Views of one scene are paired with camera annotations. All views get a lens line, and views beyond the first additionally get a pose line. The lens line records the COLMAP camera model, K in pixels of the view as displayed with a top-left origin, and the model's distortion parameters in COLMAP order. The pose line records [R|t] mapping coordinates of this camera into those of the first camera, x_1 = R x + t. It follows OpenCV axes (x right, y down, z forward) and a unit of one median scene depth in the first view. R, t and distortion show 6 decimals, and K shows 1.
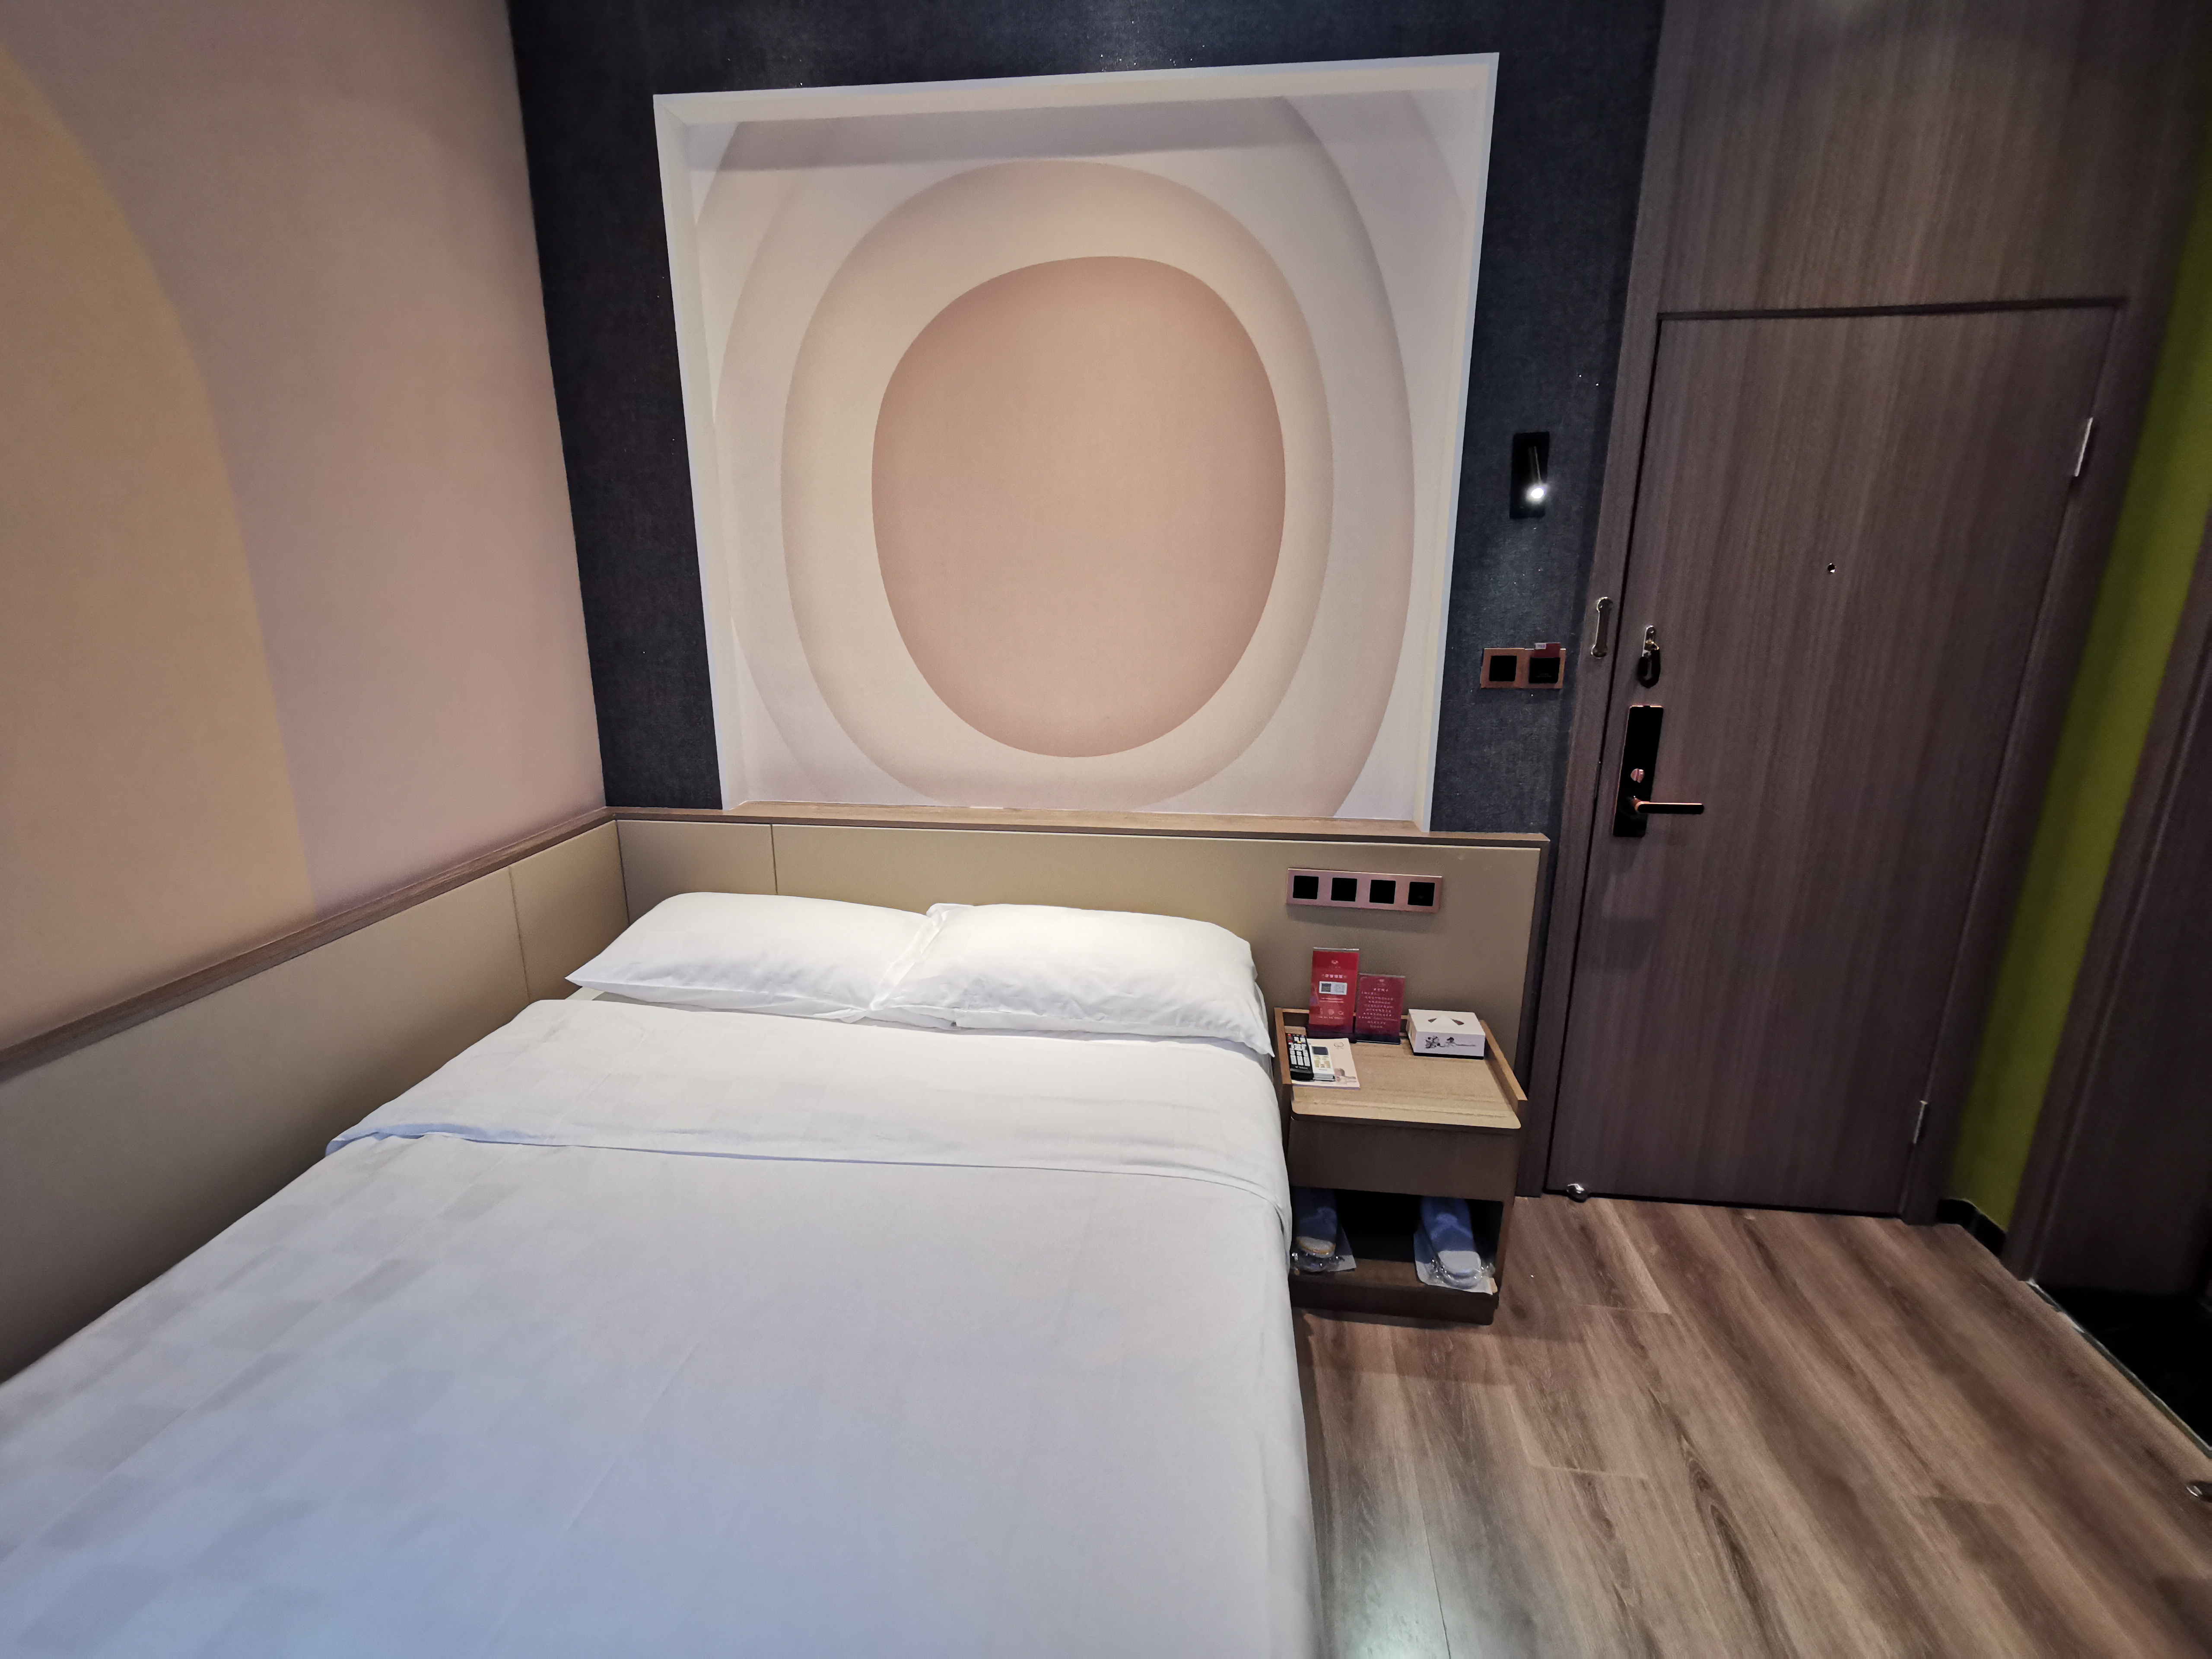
lens RADIAL K [[1016.2, 0, 1102.0], [0, 1016.2, 825.1], [0, 0, 1]] dist [-0.000330, 0.003212]
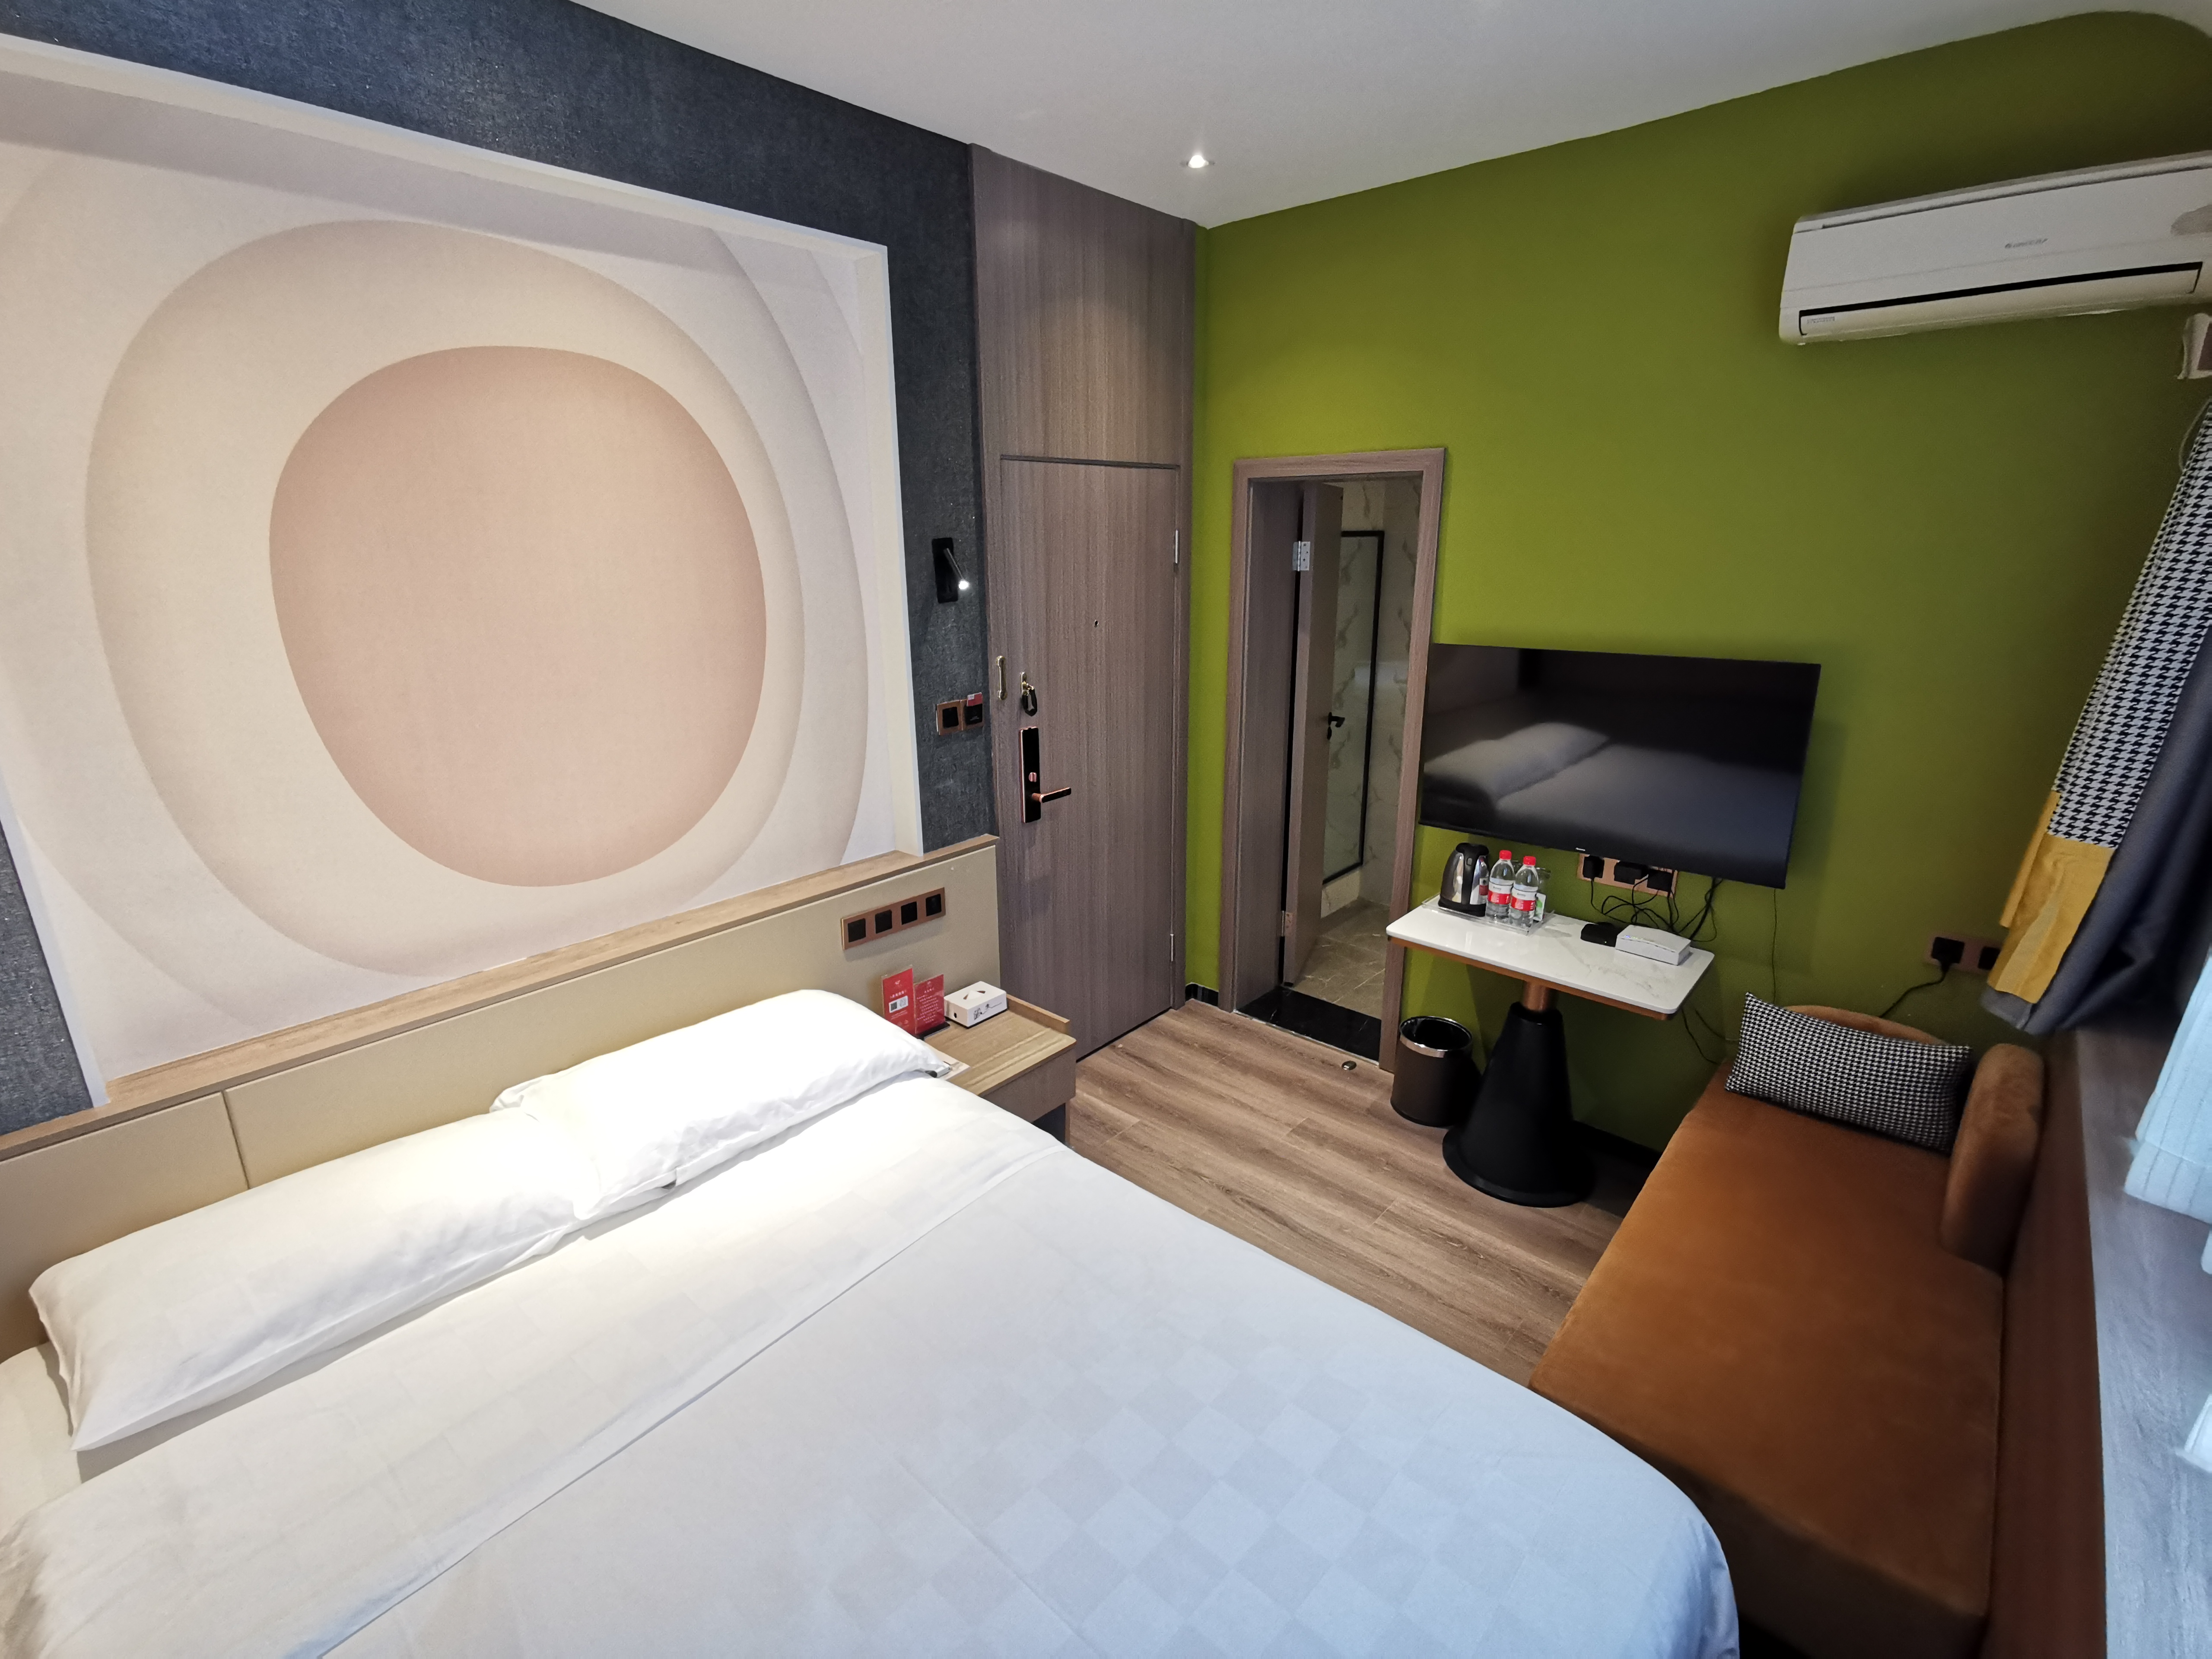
lens RADIAL K [[1016.2, 0, 1097.3], [0, 1016.2, 826.4], [0, 0, 1]] dist [-0.000330, 0.003212]
pose [[0.569920, -0.238330, 0.786377, -0.556542], [0.224785, 0.965728, 0.129775, -0.149851], [-0.790356, 0.102804, 0.603961, 0.093981]]
